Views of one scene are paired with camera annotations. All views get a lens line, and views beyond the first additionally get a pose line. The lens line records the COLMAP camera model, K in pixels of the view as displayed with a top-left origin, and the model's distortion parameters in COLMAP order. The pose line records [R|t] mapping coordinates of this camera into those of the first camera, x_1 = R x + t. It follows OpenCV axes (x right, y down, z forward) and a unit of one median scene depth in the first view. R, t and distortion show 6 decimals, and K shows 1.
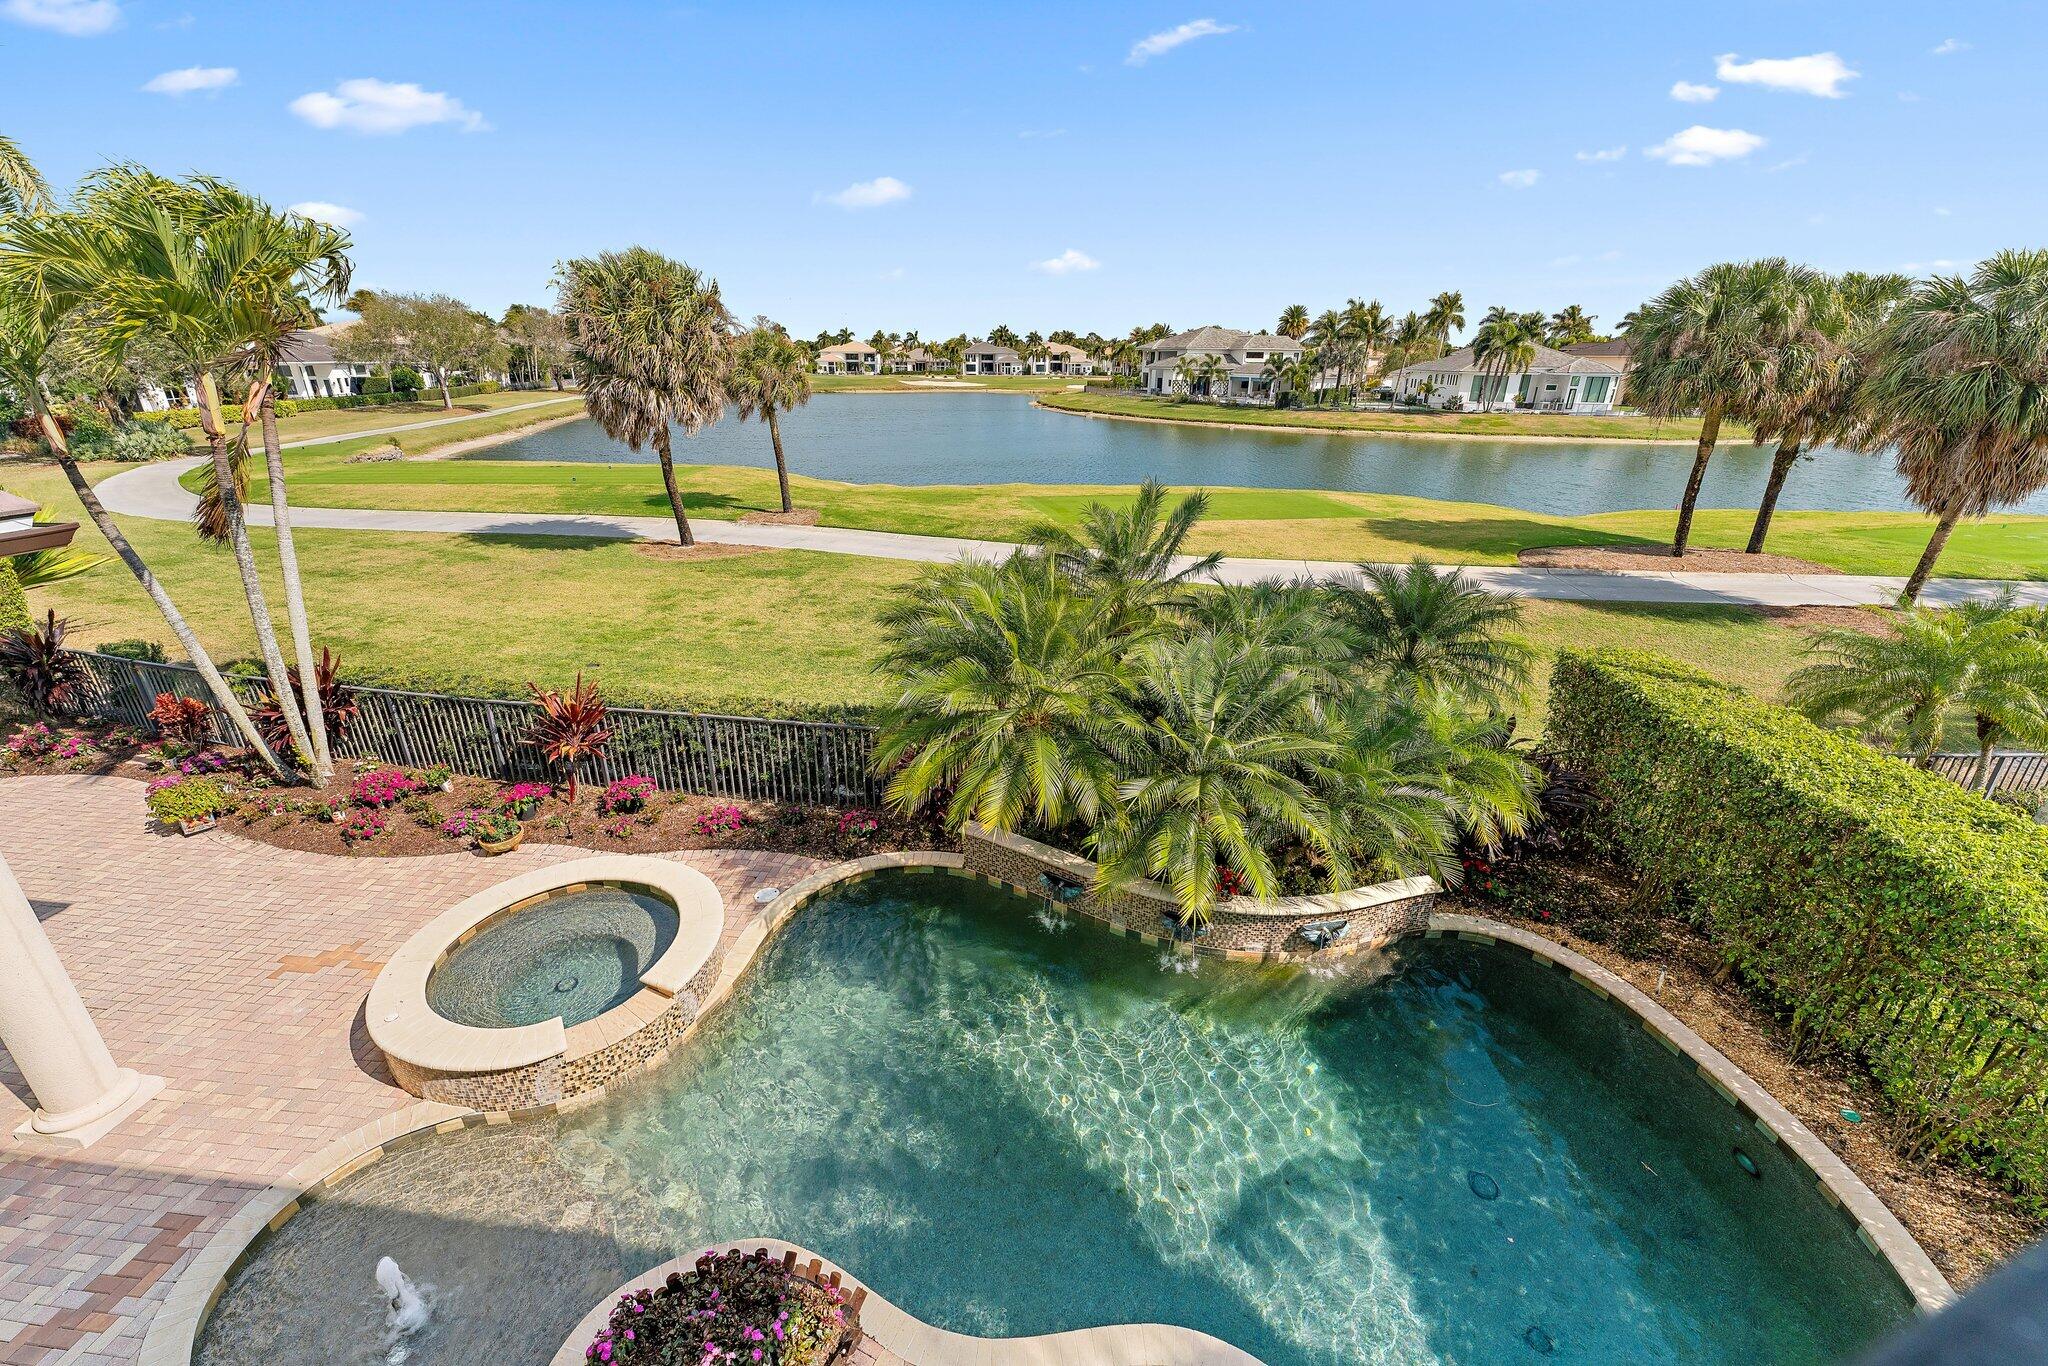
lens RADIAL K [[820.9, 0, 1011.2], [0, 820.9, 690.6], [0, 0, 1]] dist [0.002225, -0.000025]
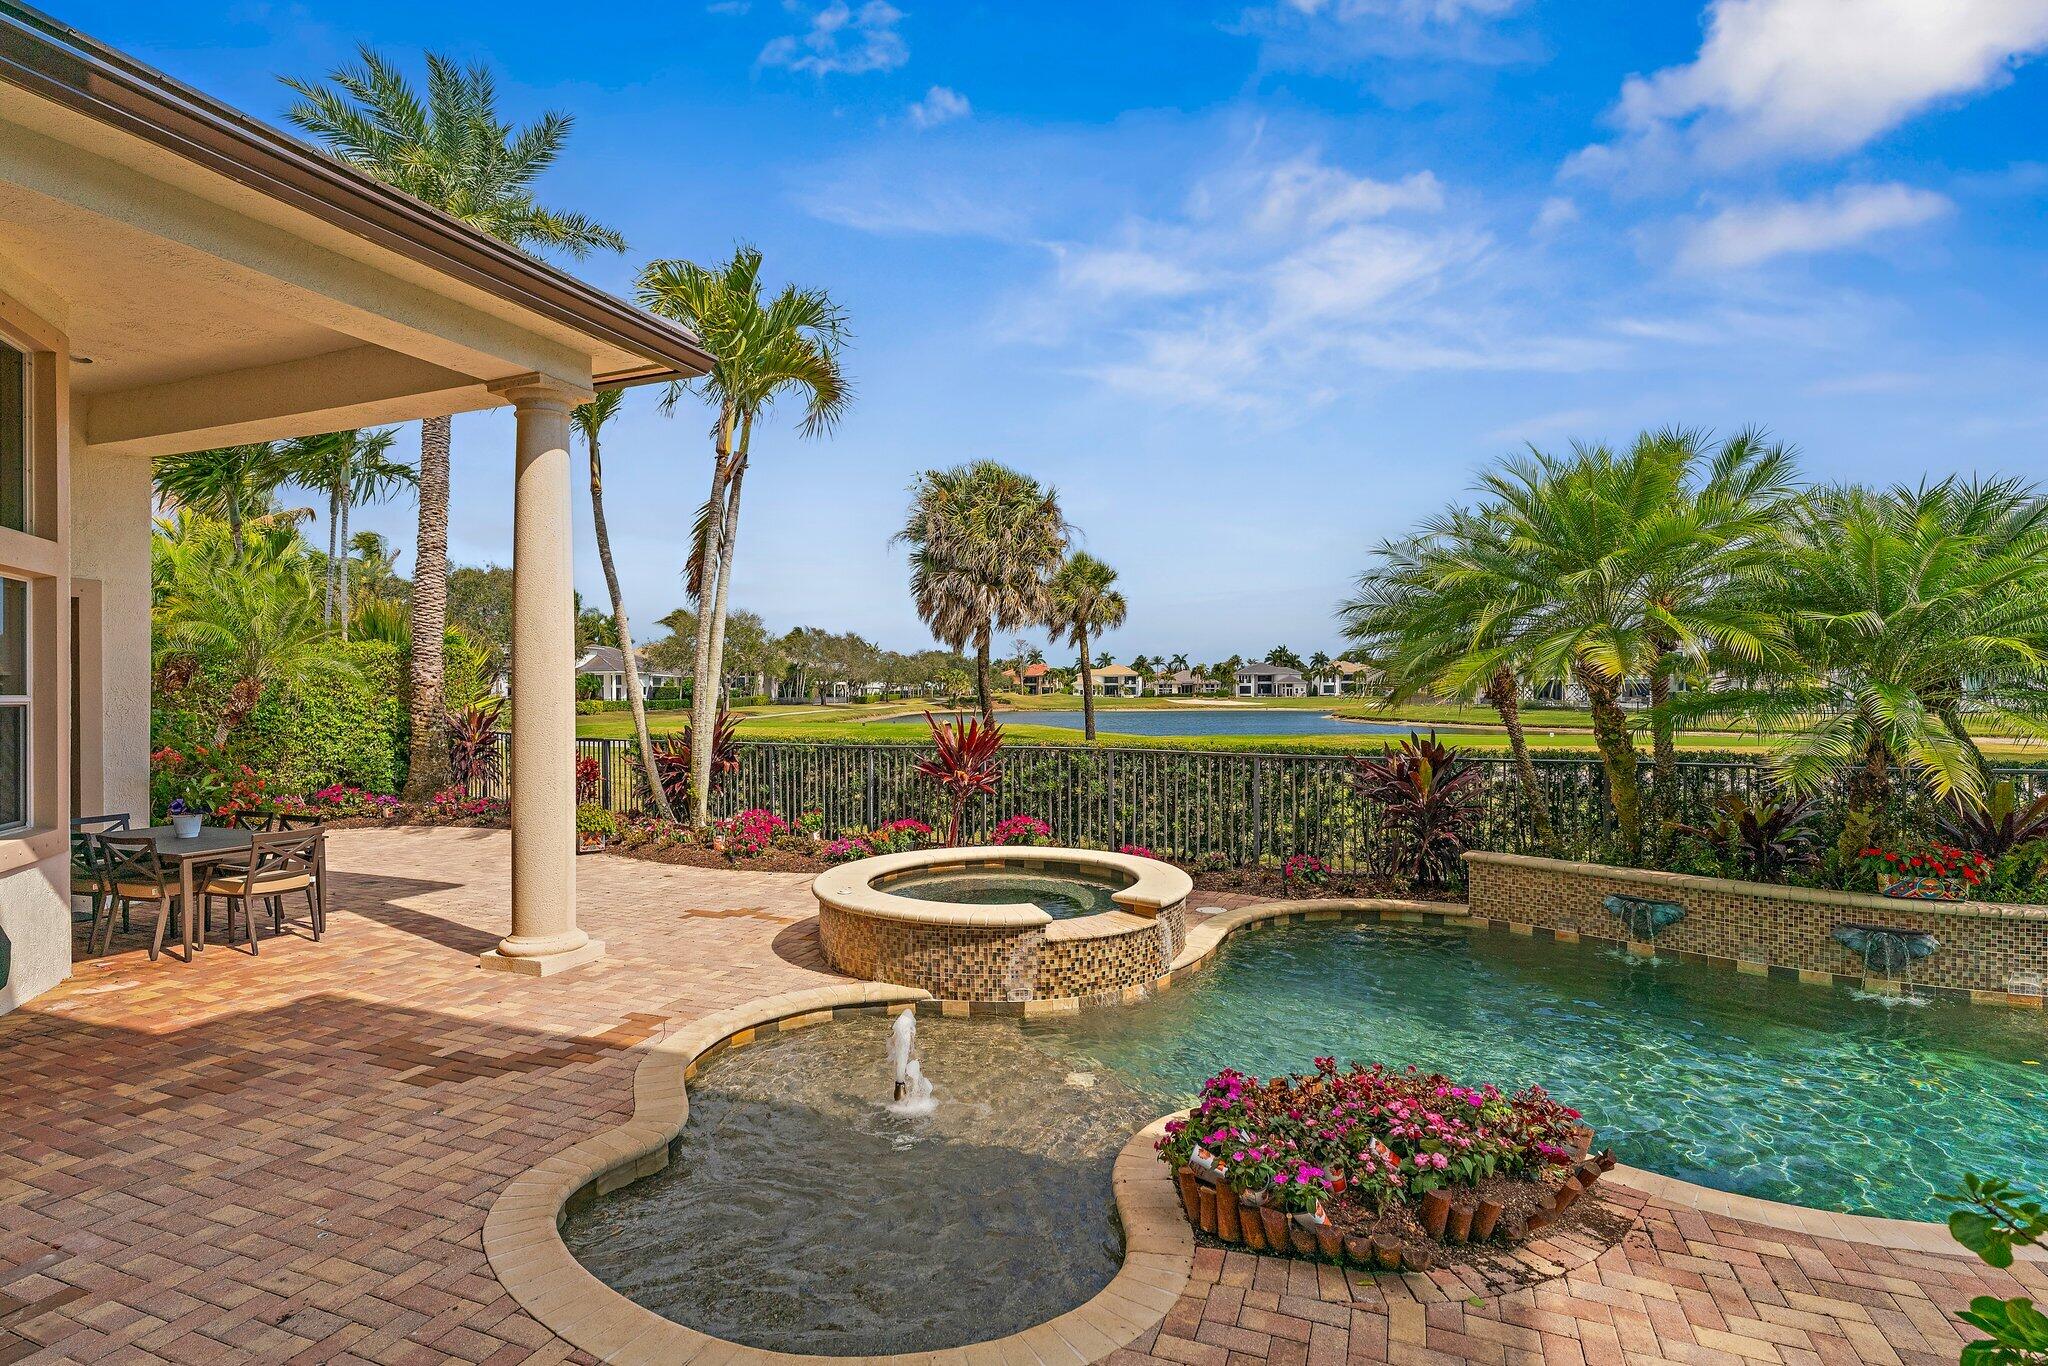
lens RADIAL K [[988.0, 0, 986.8], [0, 988.0, 685.4], [0, 0, 1]] dist [-0.004660, -0.001030]
pose [[0.959754, -0.020352, -0.280103, -0.202988], [-0.093422, 0.917435, -0.386763, 0.376202], [0.264848, 0.397365, 0.878611, 0.027917]]
